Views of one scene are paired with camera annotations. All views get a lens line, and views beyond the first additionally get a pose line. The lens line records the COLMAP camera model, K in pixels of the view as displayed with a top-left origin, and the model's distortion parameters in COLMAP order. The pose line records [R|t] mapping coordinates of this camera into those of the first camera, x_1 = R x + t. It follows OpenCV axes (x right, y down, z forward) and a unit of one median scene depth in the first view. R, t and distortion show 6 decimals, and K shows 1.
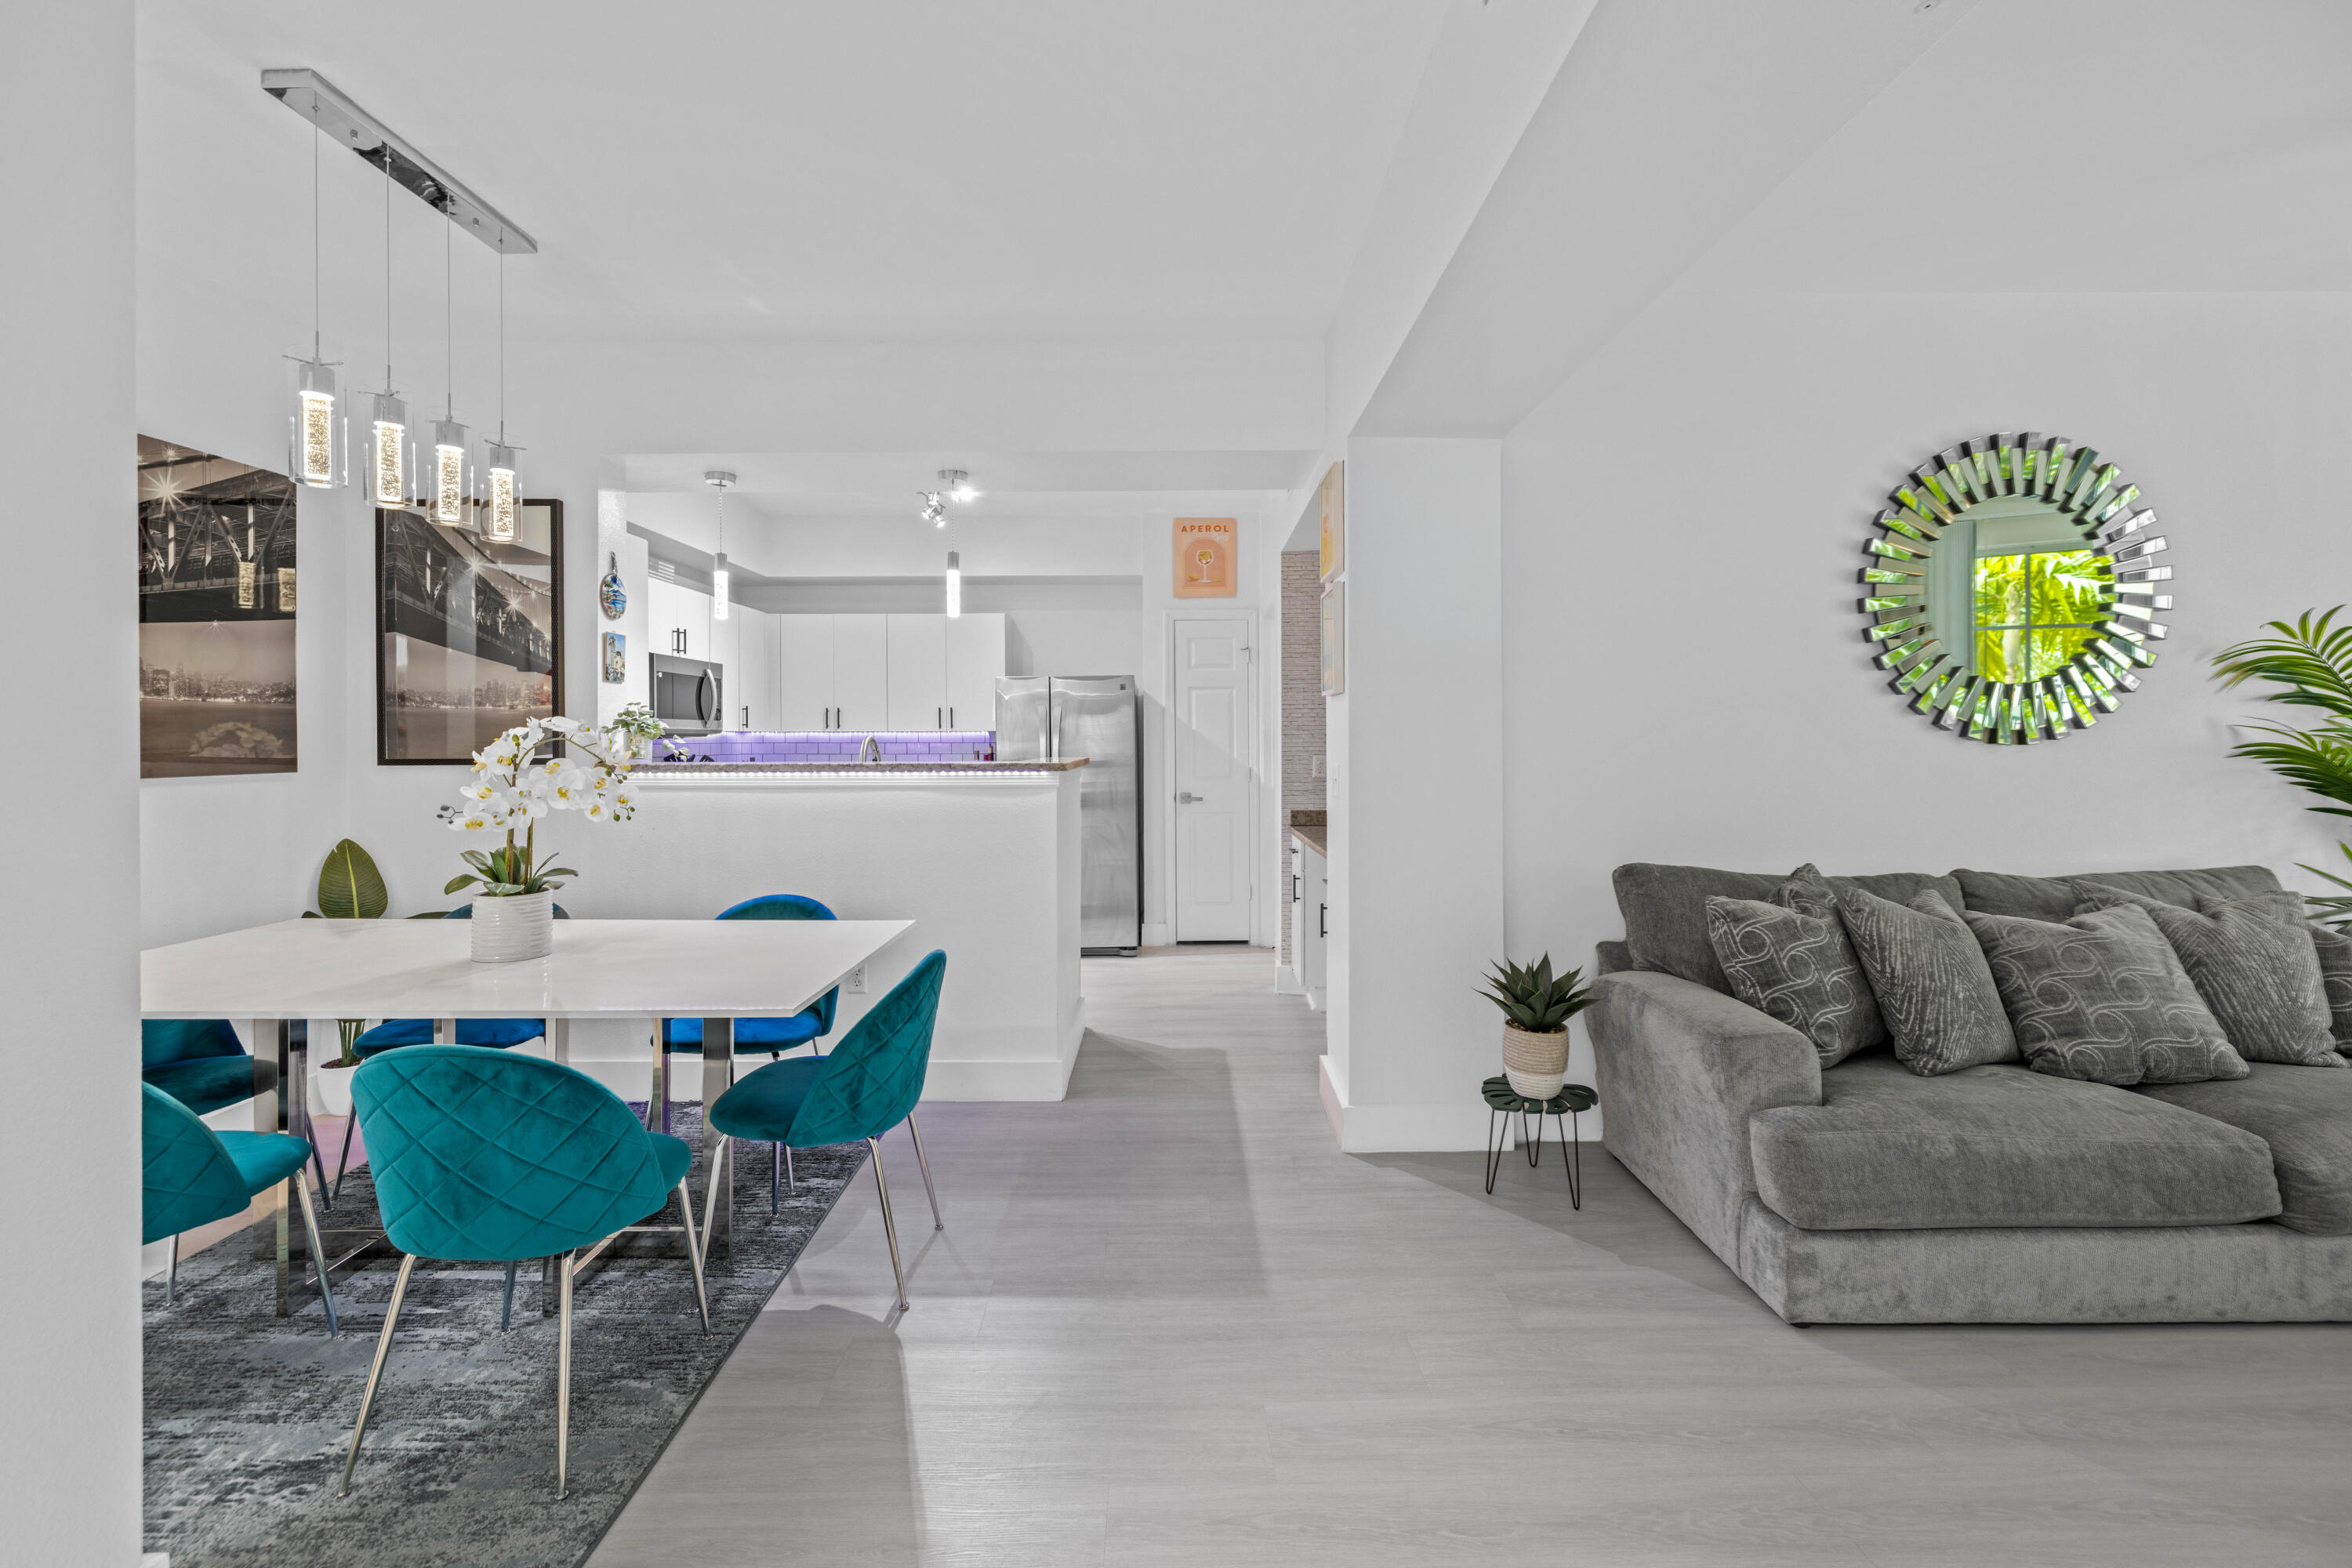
lens RADIAL K [[1022.3, 0, 1166.6], [0, 1022.3, 740.3], [0, 0, 1]] dist [-0.000092, -0.000011]
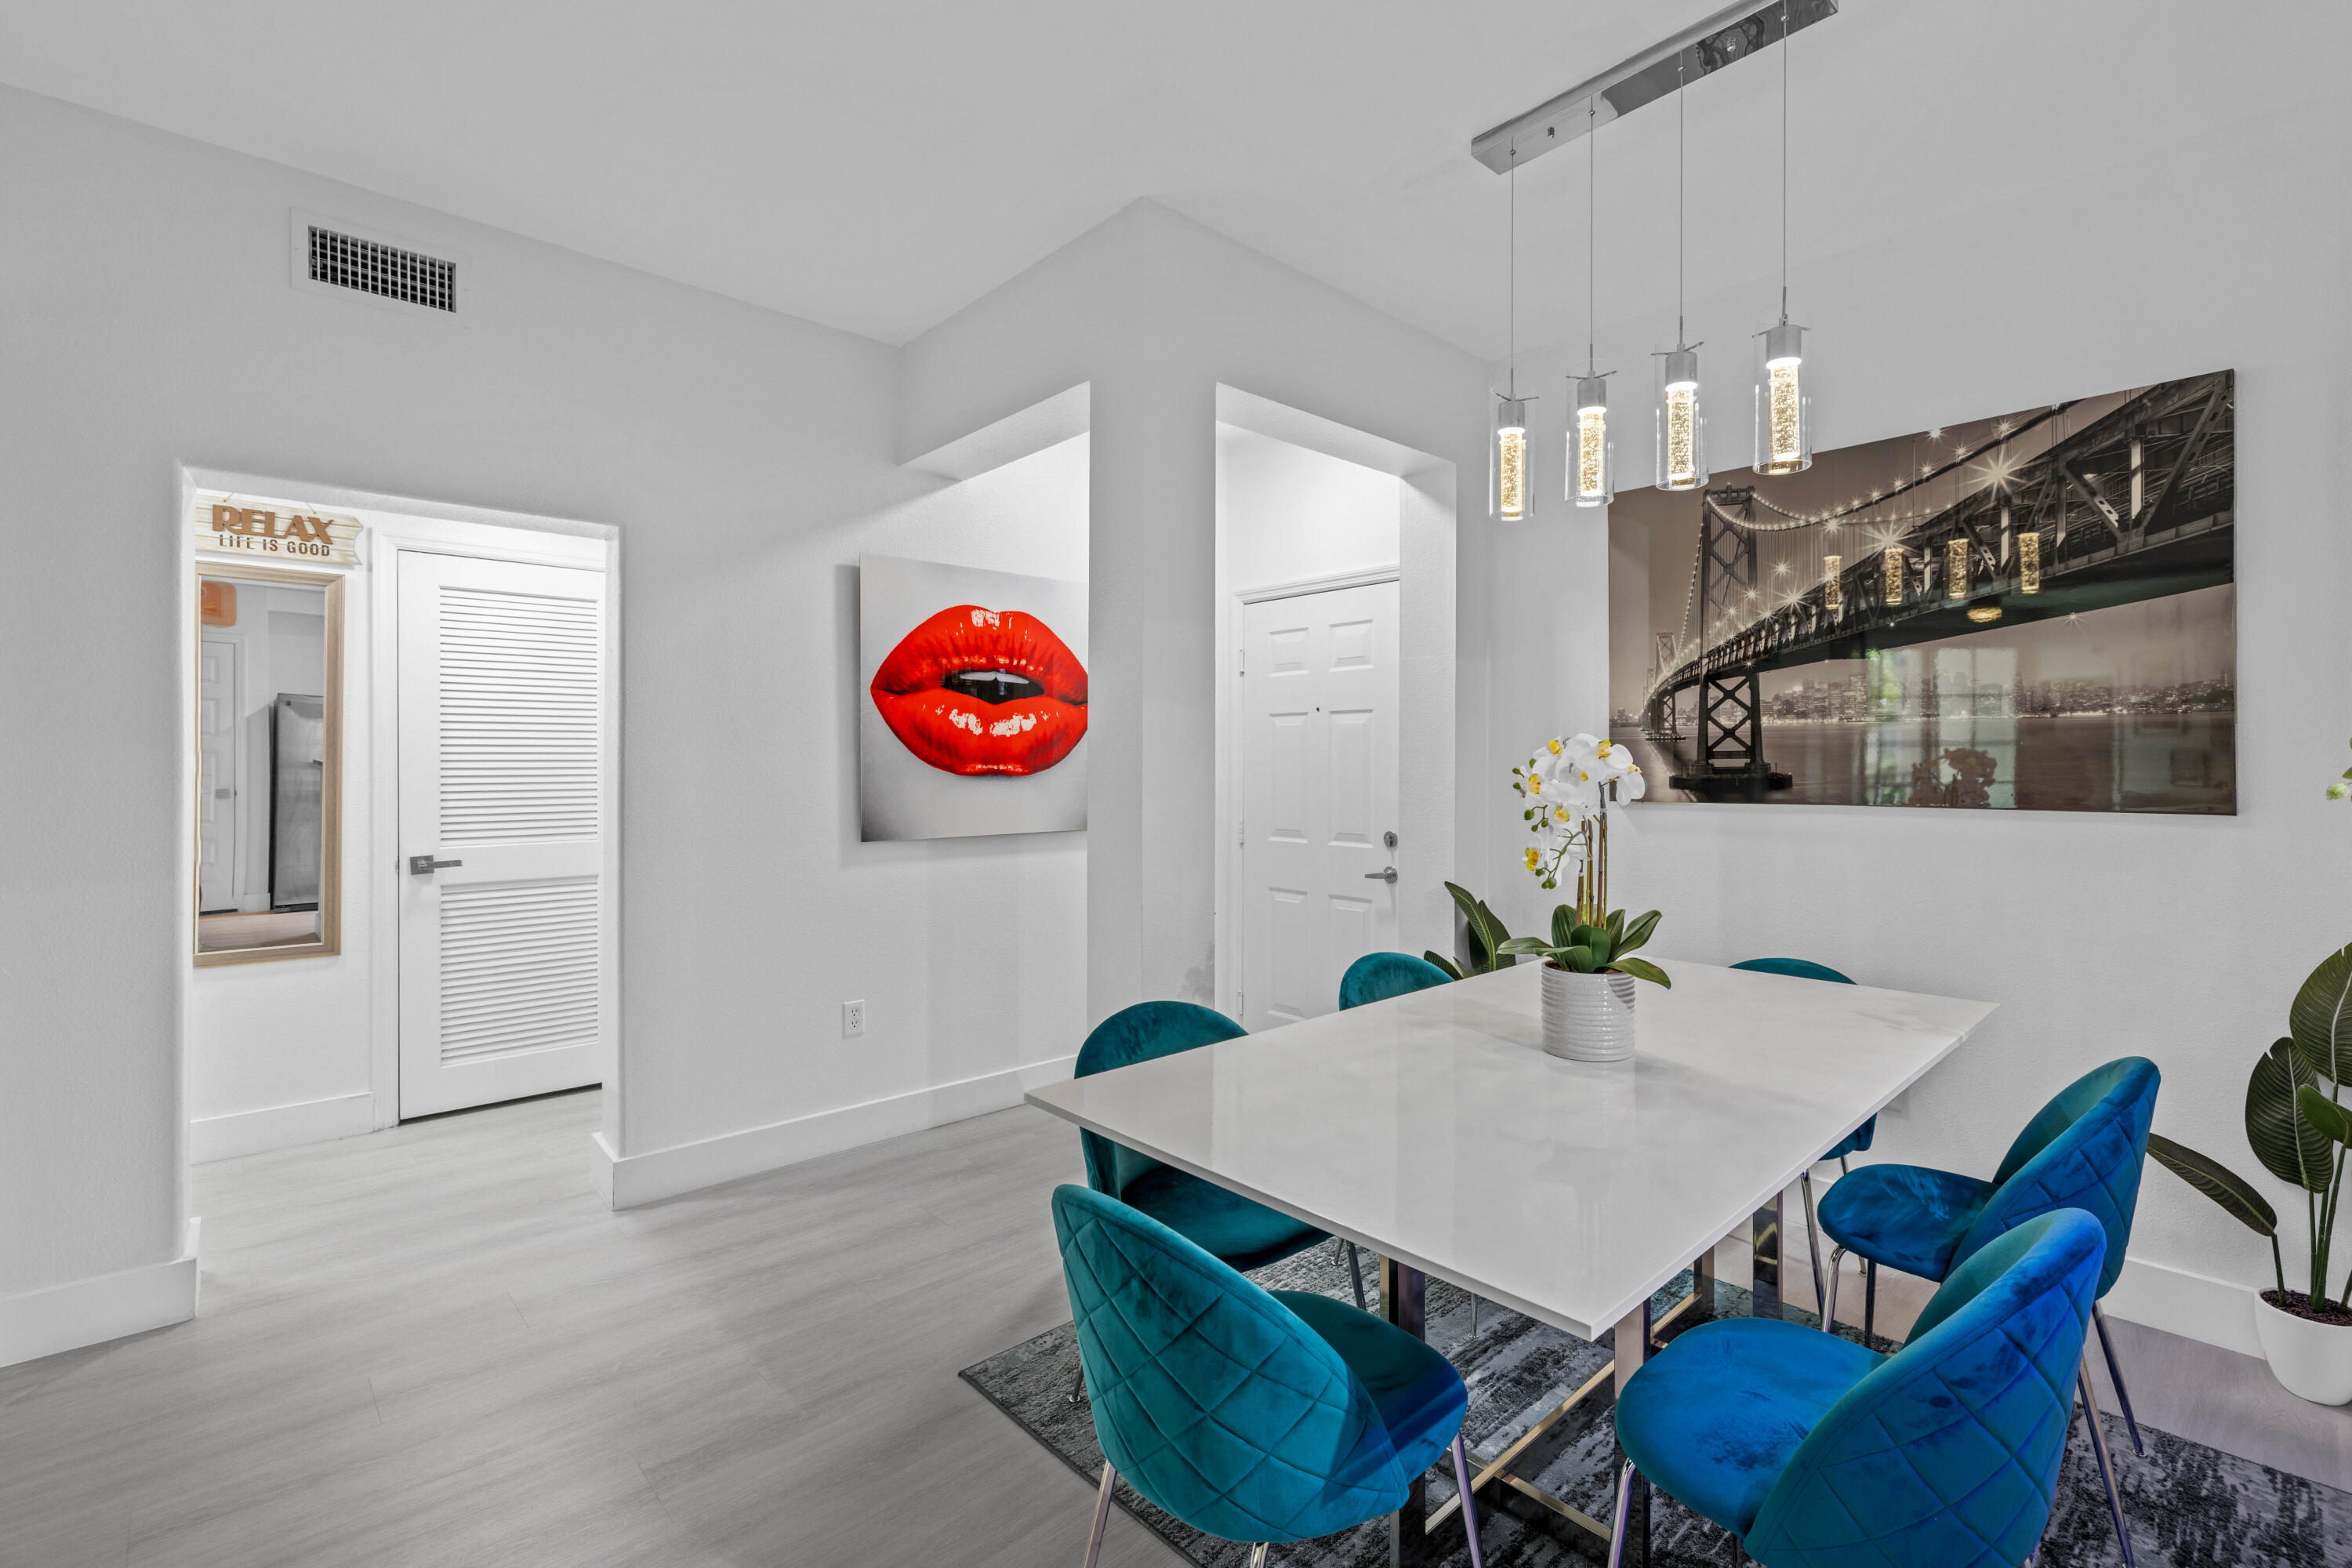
lens RADIAL K [[1022.3, 0, 1289.1], [0, 1022.3, 765.5], [0, 0, 1]] dist [-0.000092, -0.000011]
pose [[-0.695051, 0.000700, -0.718960, 0.047482], [-0.001931, 0.999994, 0.002841, -0.001047], [0.718958, 0.003363, -0.695045, 1.085163]]
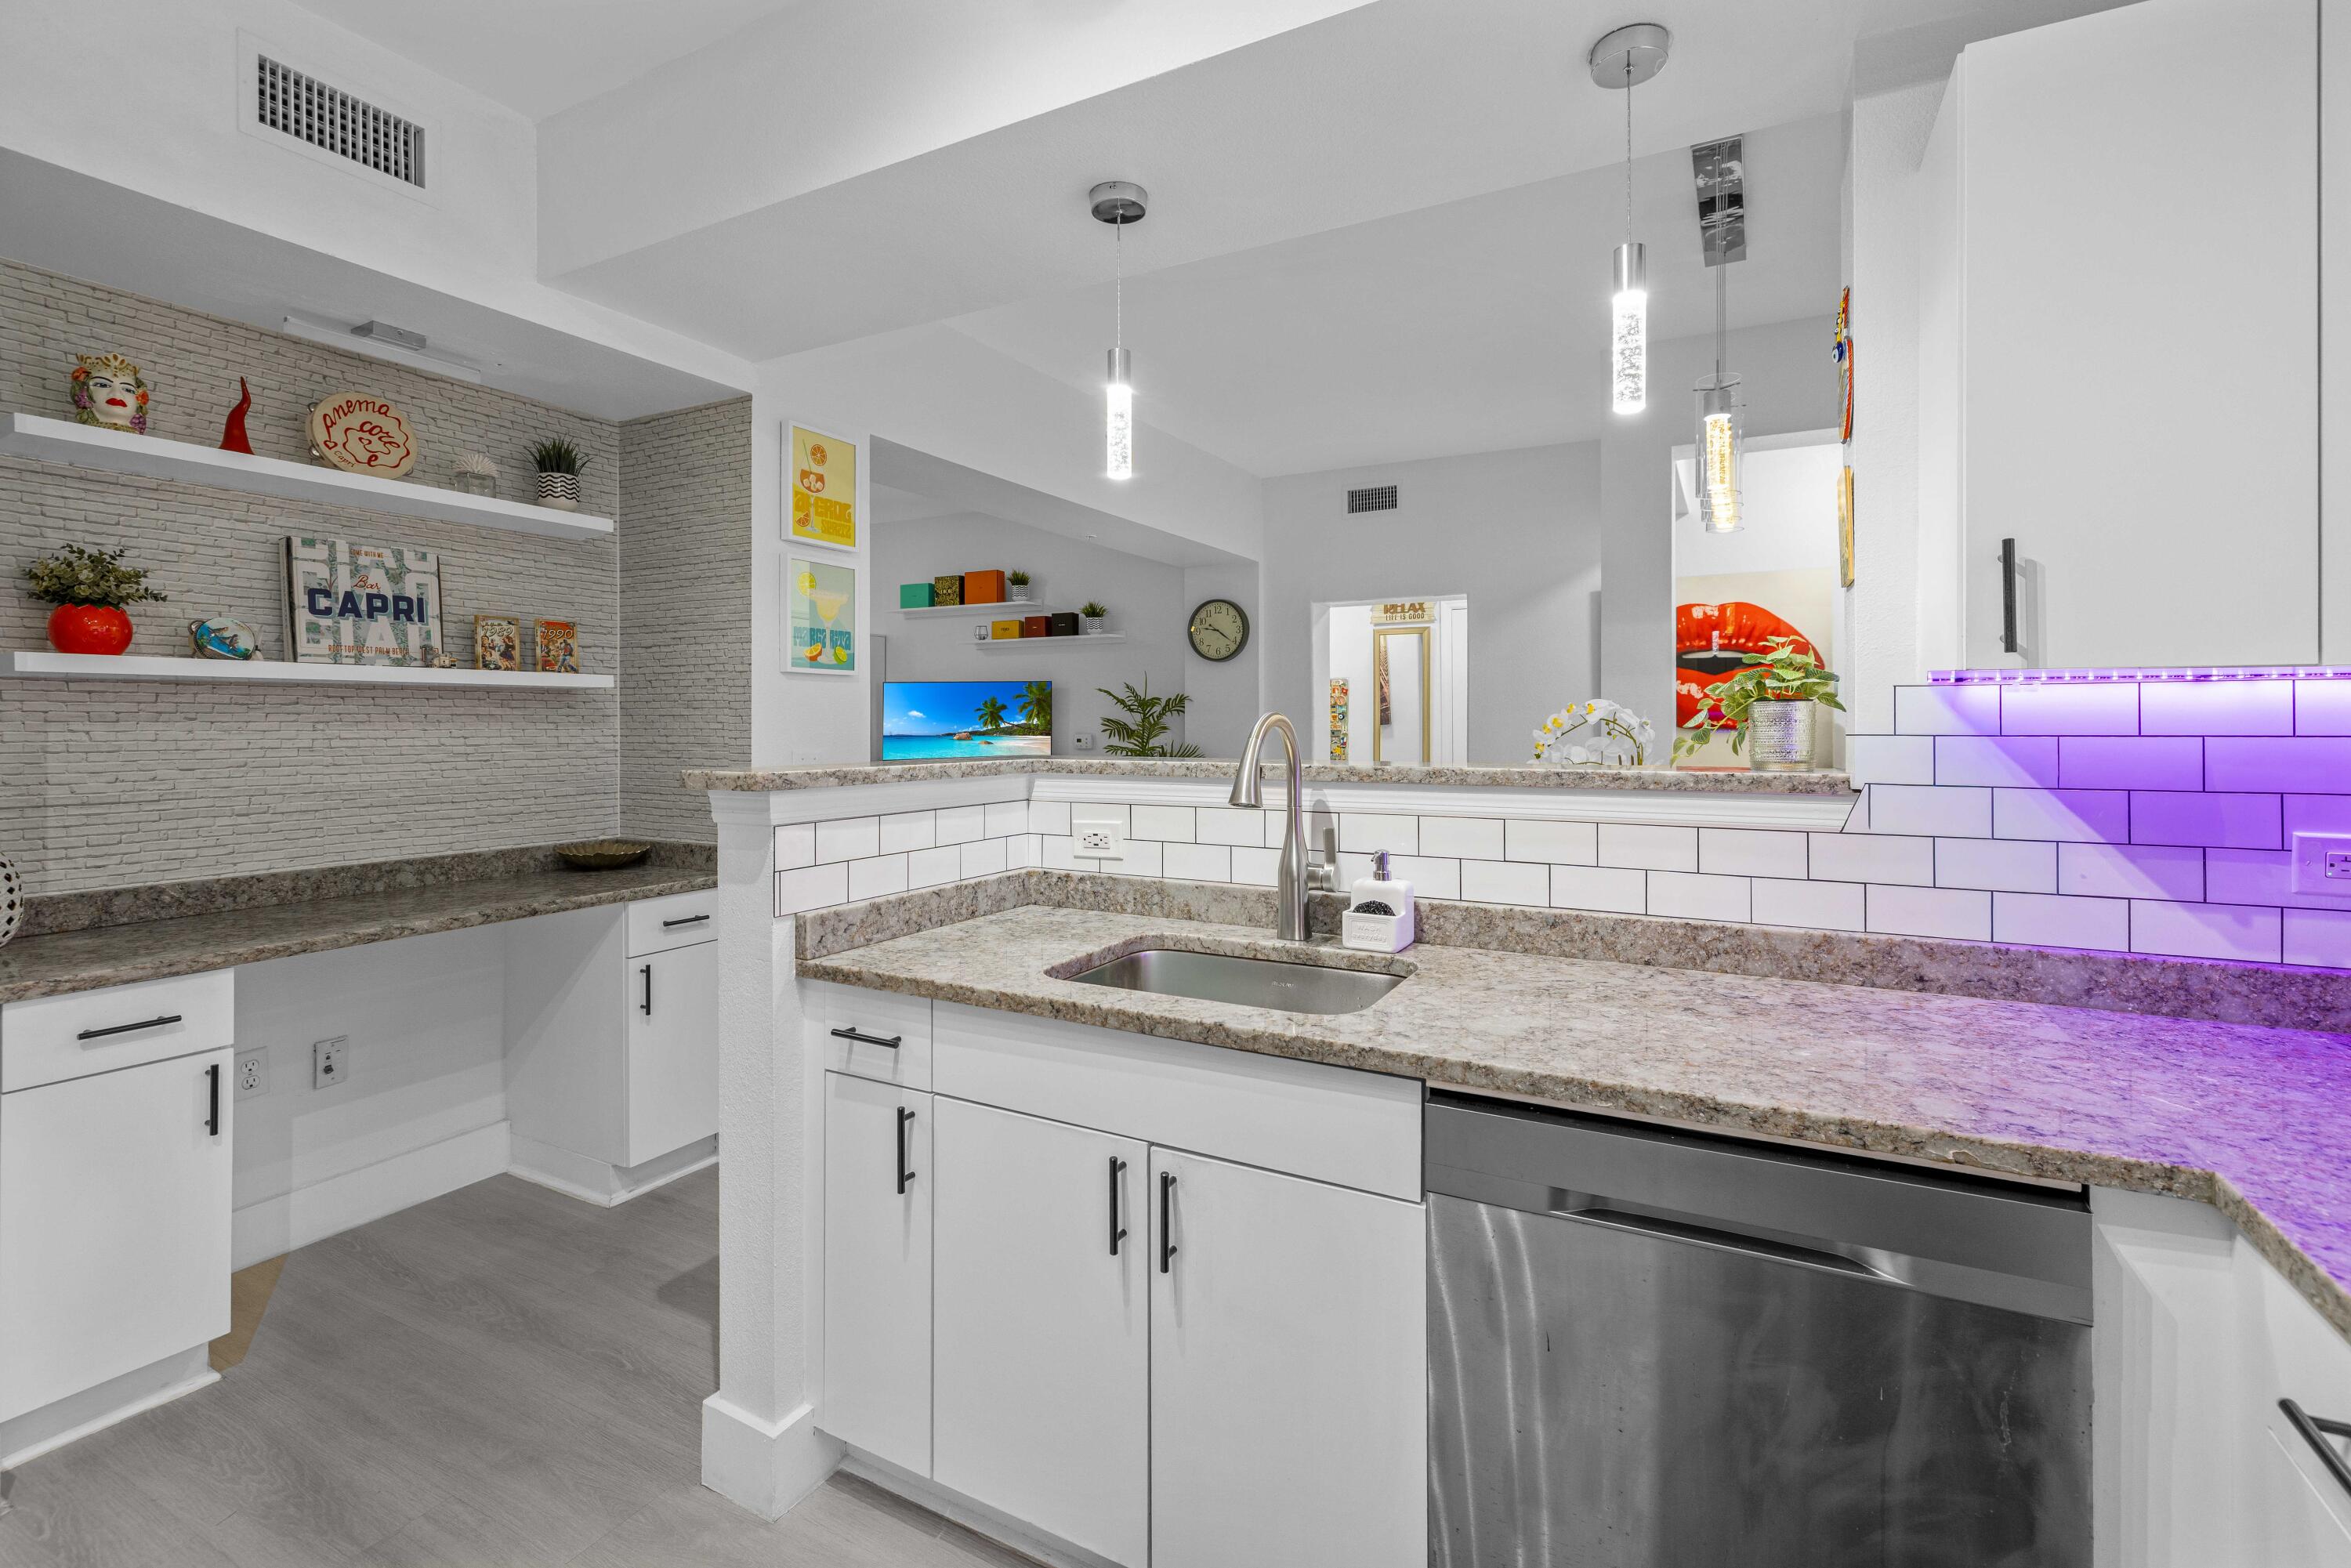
lens RADIAL K [[1021.8, 0, 1192.4], [0, 1021.8, 730.7], [0, 0, 1]] dist [-0.000092, -0.000011]
pose [[-0.888407, -0.002175, 0.459052, -0.594348], [0.002499, 0.999951, 0.009573, -0.000896], [-0.459051, 0.009652, -0.888358, 1.775882]]
